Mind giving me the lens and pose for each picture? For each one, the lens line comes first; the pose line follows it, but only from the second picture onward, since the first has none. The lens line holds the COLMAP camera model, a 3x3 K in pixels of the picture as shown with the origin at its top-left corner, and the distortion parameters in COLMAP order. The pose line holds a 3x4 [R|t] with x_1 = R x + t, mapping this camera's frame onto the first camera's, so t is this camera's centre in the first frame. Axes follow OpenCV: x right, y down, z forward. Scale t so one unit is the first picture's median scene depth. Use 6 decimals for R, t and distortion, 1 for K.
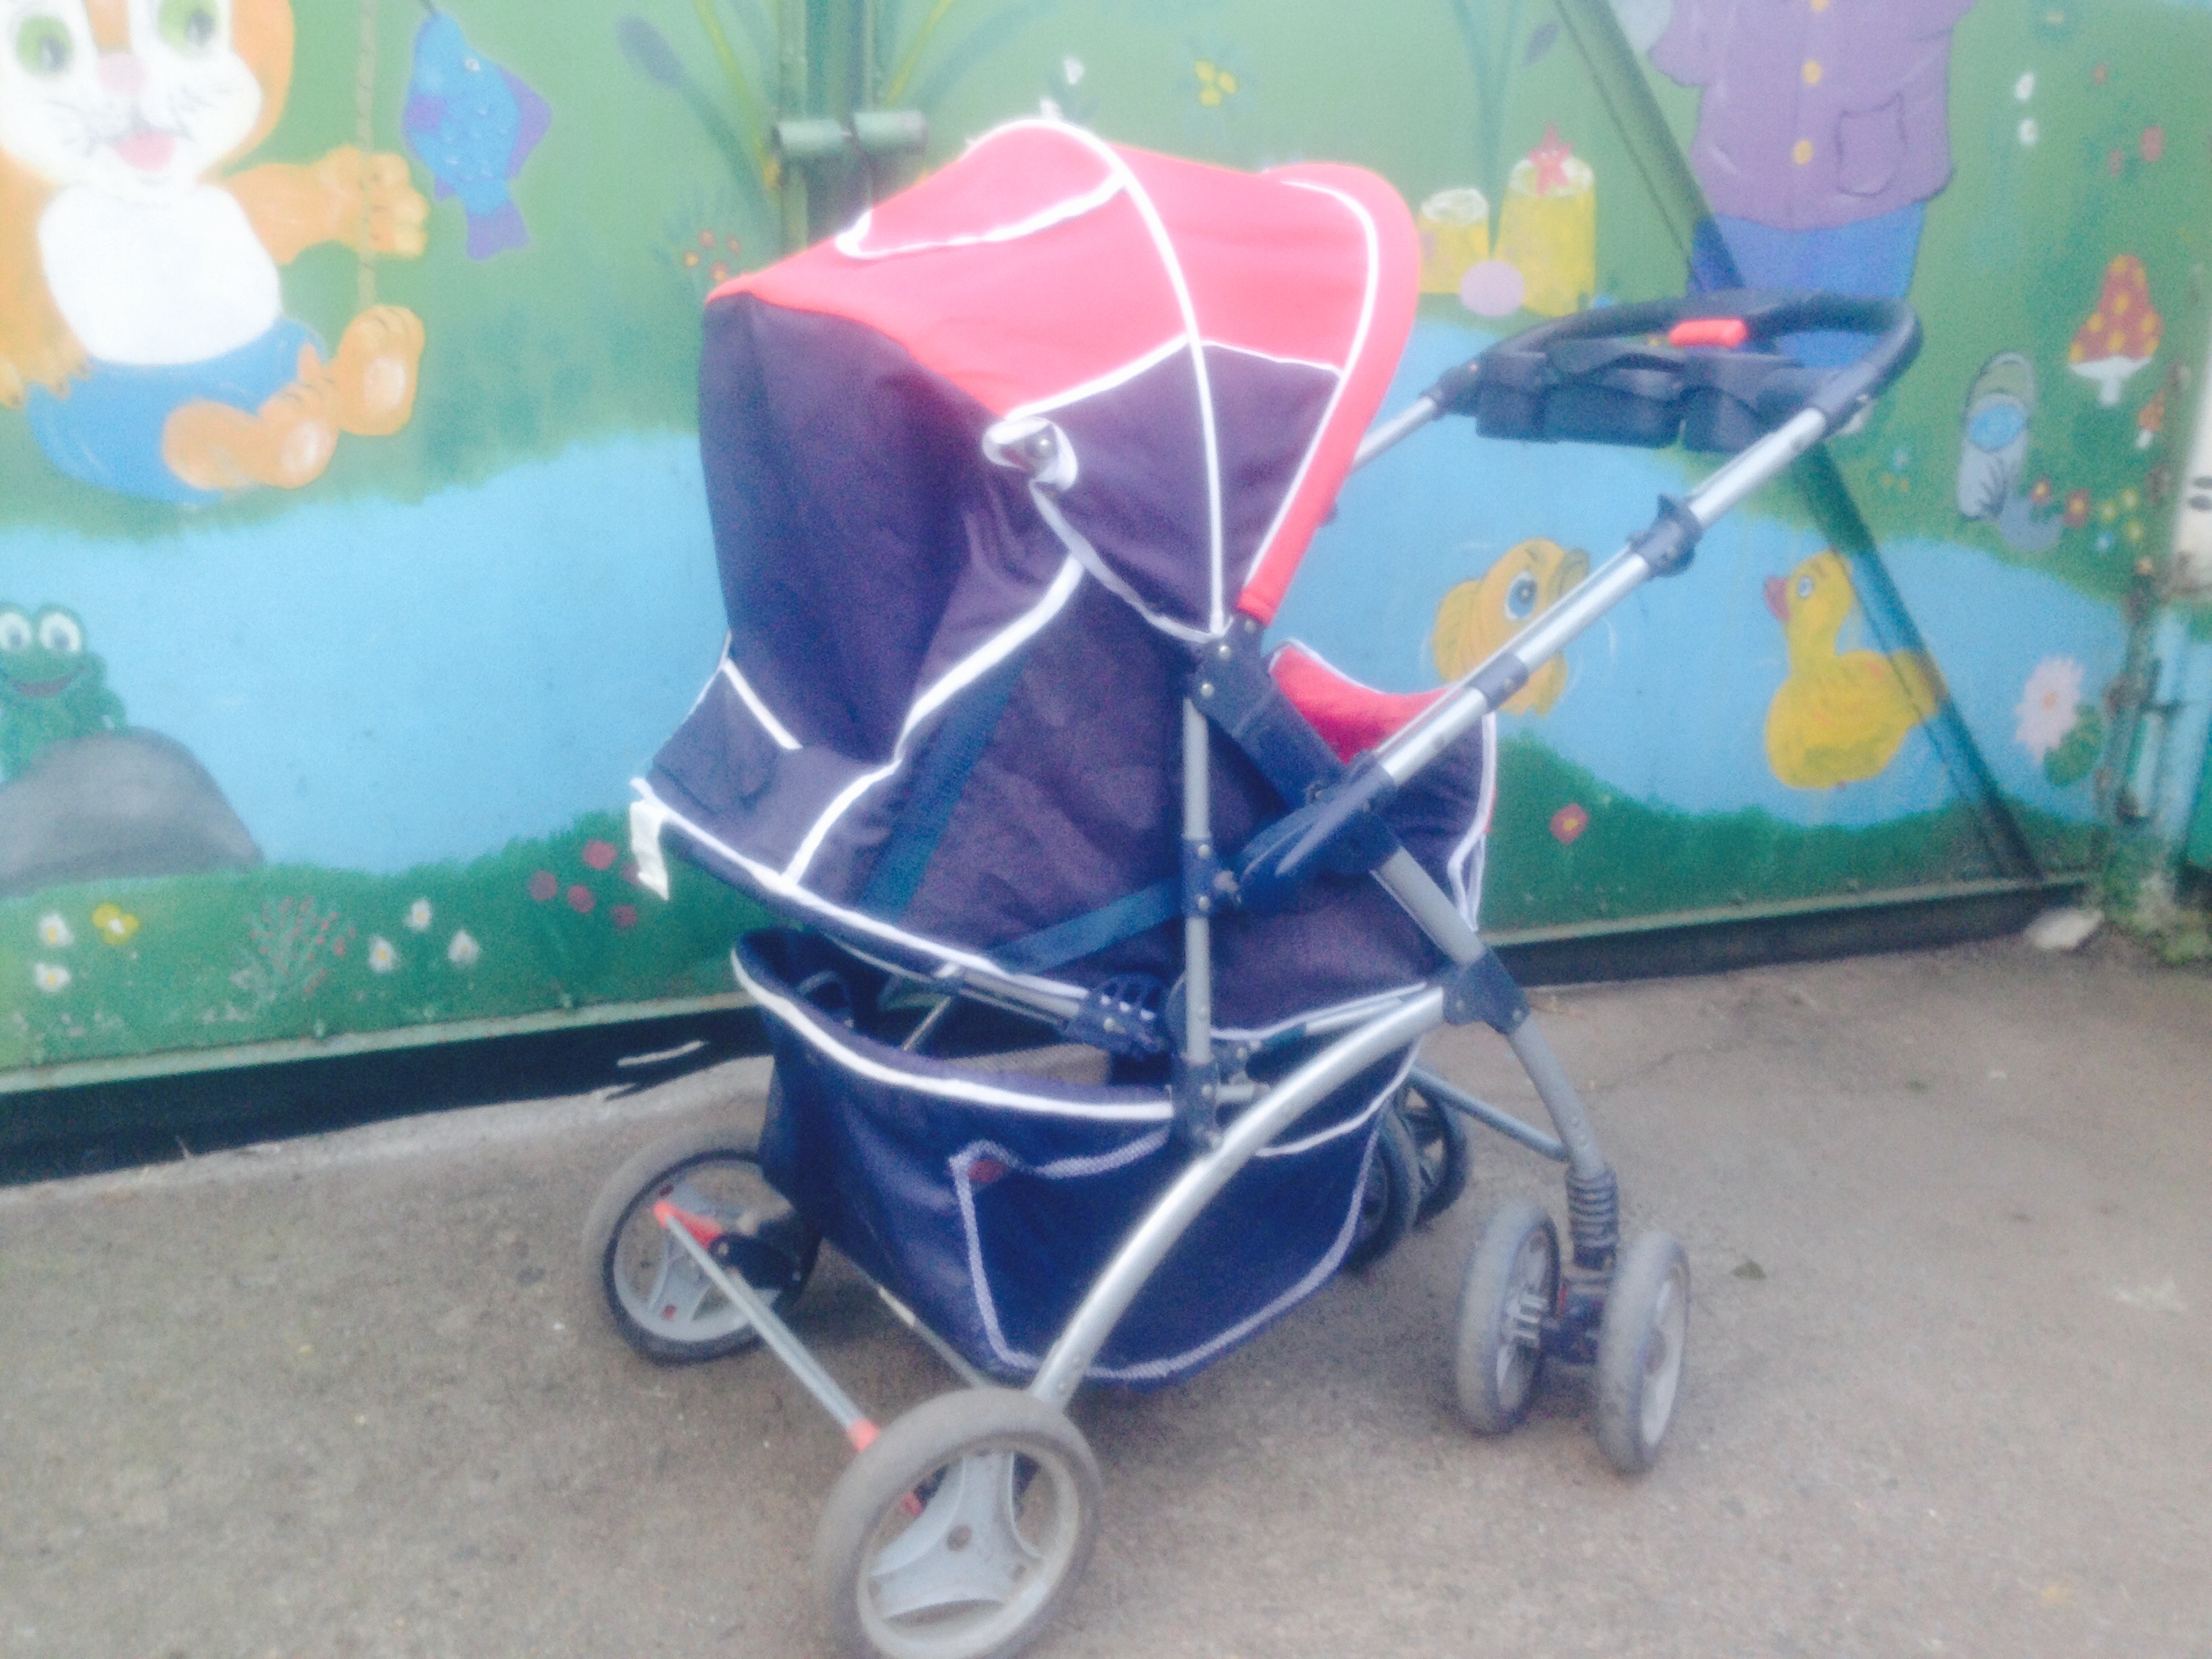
lens RADIAL K [[2134.7, 0, 1106.0], [0, 2134.7, 829.5], [0, 0, 1]] dist [0.150214, -0.265563]
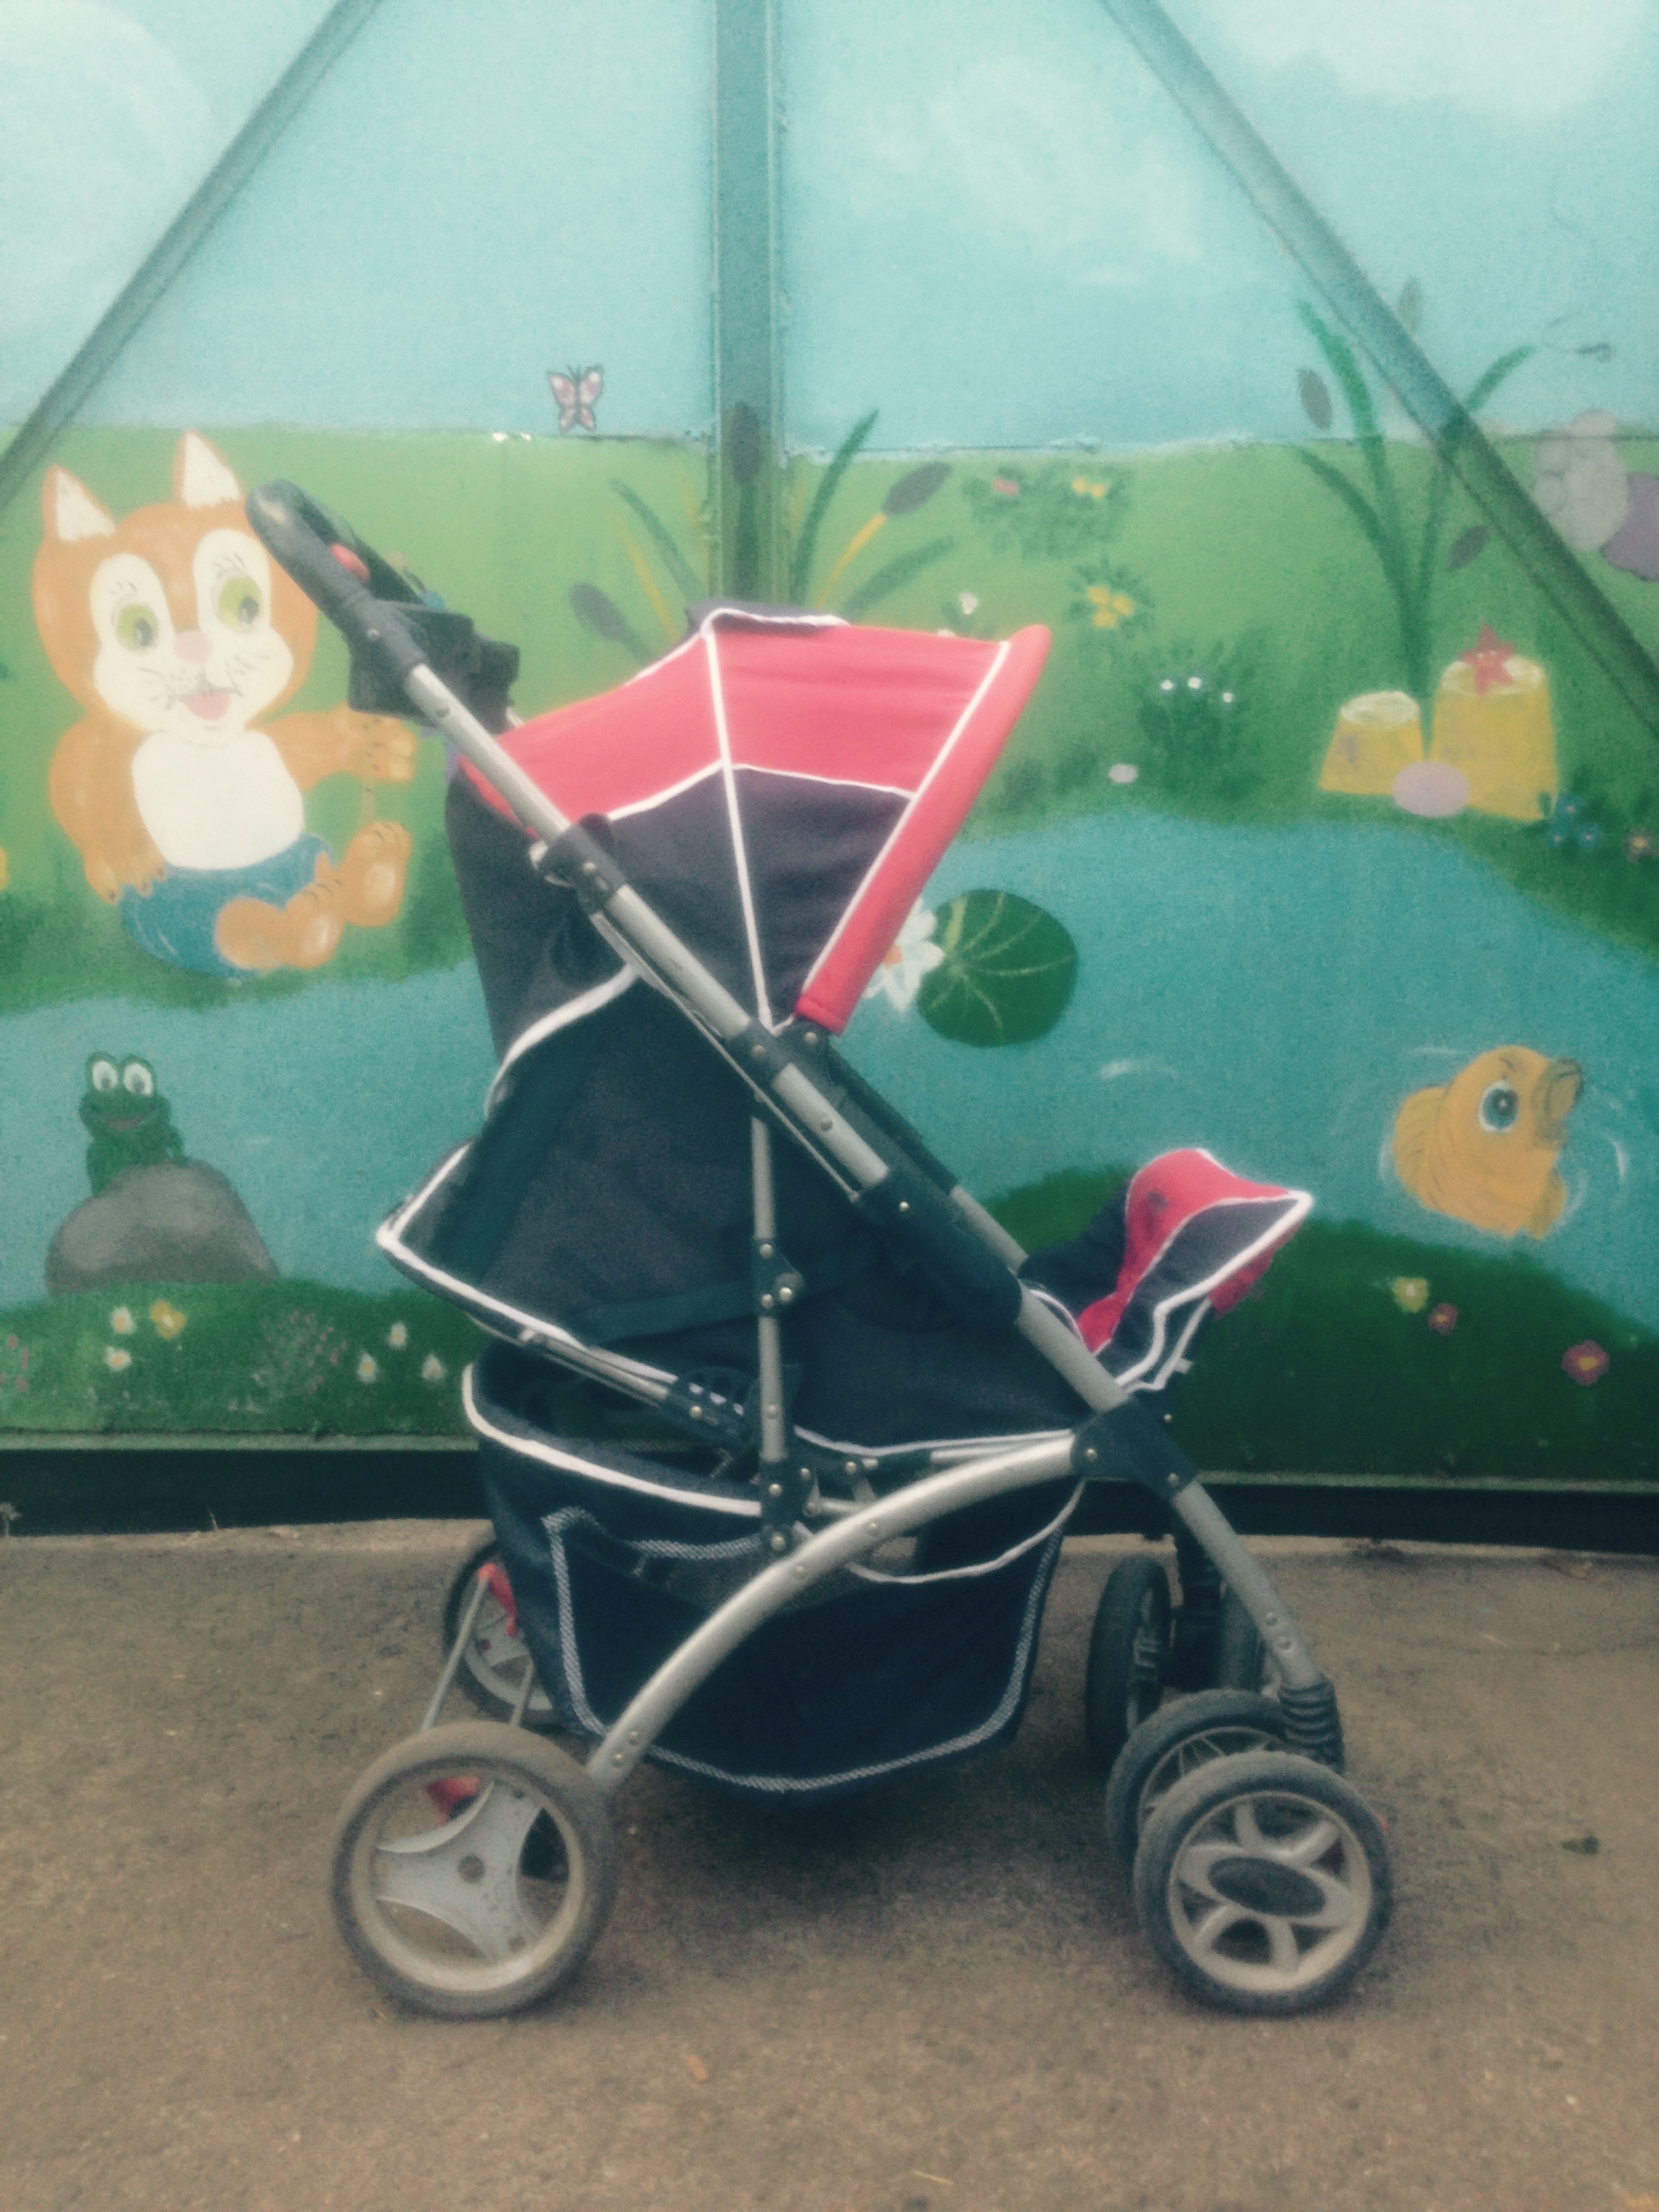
lens RADIAL K [[2053.9, 0, 829.5], [0, 2053.9, 1106.0], [0, 0, 1]] dist [0.137401, -0.252289]
pose [[0.910972, 0.018684, -0.412045, 0.379182], [-0.090973, 0.983474, -0.156534, 0.076797], [0.402311, 0.180083, 0.897617, 0.075931]]
